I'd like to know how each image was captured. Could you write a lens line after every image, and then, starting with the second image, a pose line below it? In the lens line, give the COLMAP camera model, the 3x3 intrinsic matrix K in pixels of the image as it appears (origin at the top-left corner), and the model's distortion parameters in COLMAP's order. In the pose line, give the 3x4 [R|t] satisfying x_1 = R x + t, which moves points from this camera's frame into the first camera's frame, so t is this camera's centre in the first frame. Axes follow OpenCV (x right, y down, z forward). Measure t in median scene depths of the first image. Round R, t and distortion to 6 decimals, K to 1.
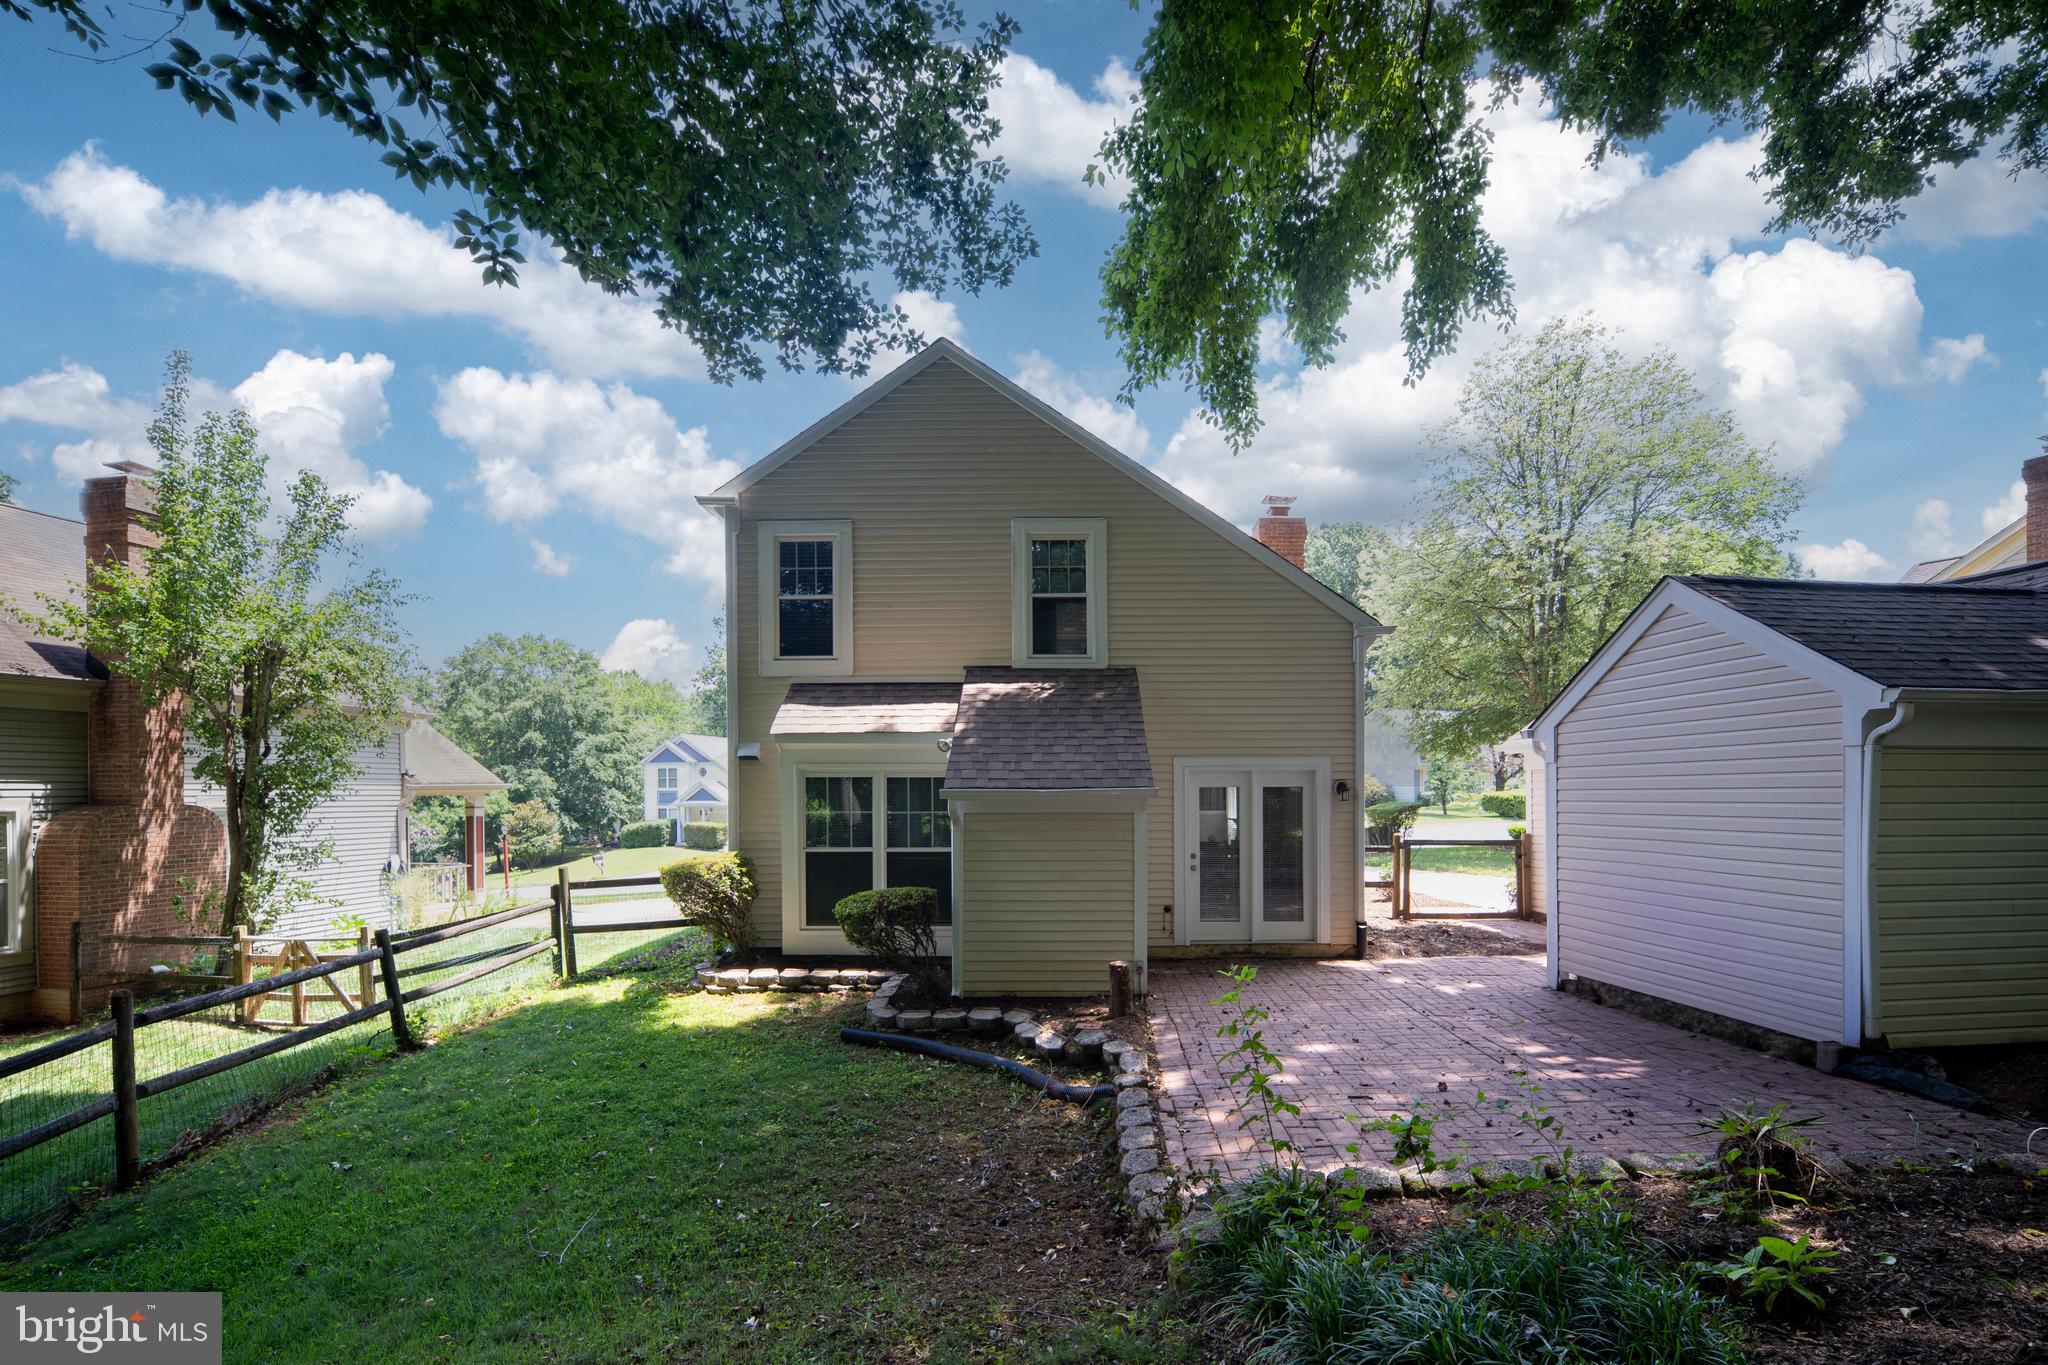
lens RADIAL K [[956.9, 0, 1017.4], [0, 956.9, 795.5], [0, 0, 1]] dist [-0.001305, -0.000181]
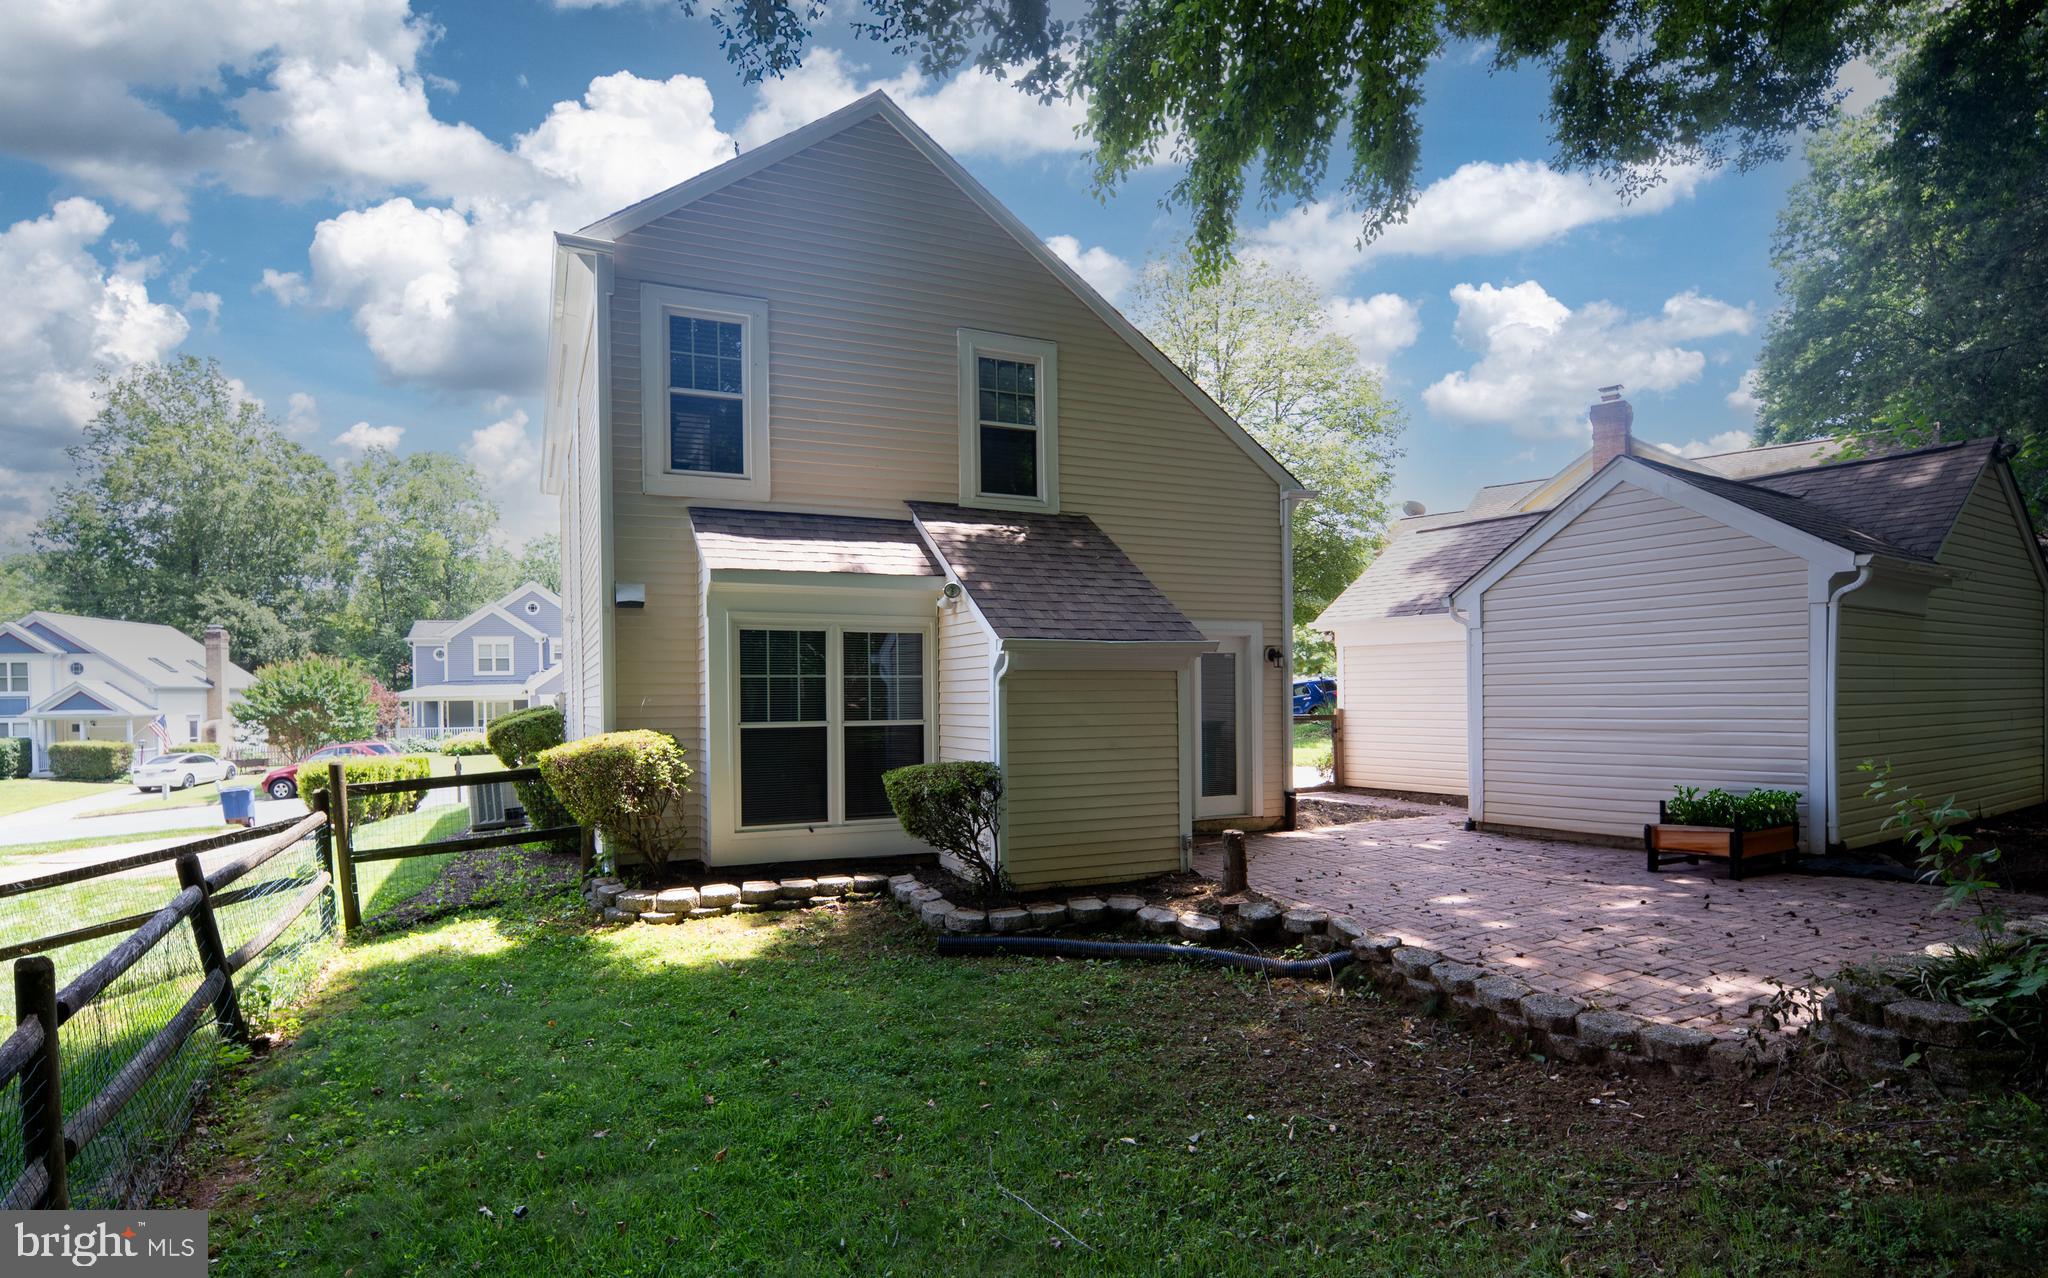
lens RADIAL K [[1073.9, 0, 1022.0], [0, 1073.9, 708.9], [0, 0, 1]] dist [-0.007500, -0.000963]
pose [[0.900270, -0.012188, 0.435160, -0.368930], [0.009806, 0.999922, 0.007720, 0.036708], [-0.435221, -0.002683, 0.900320, 0.132755]]
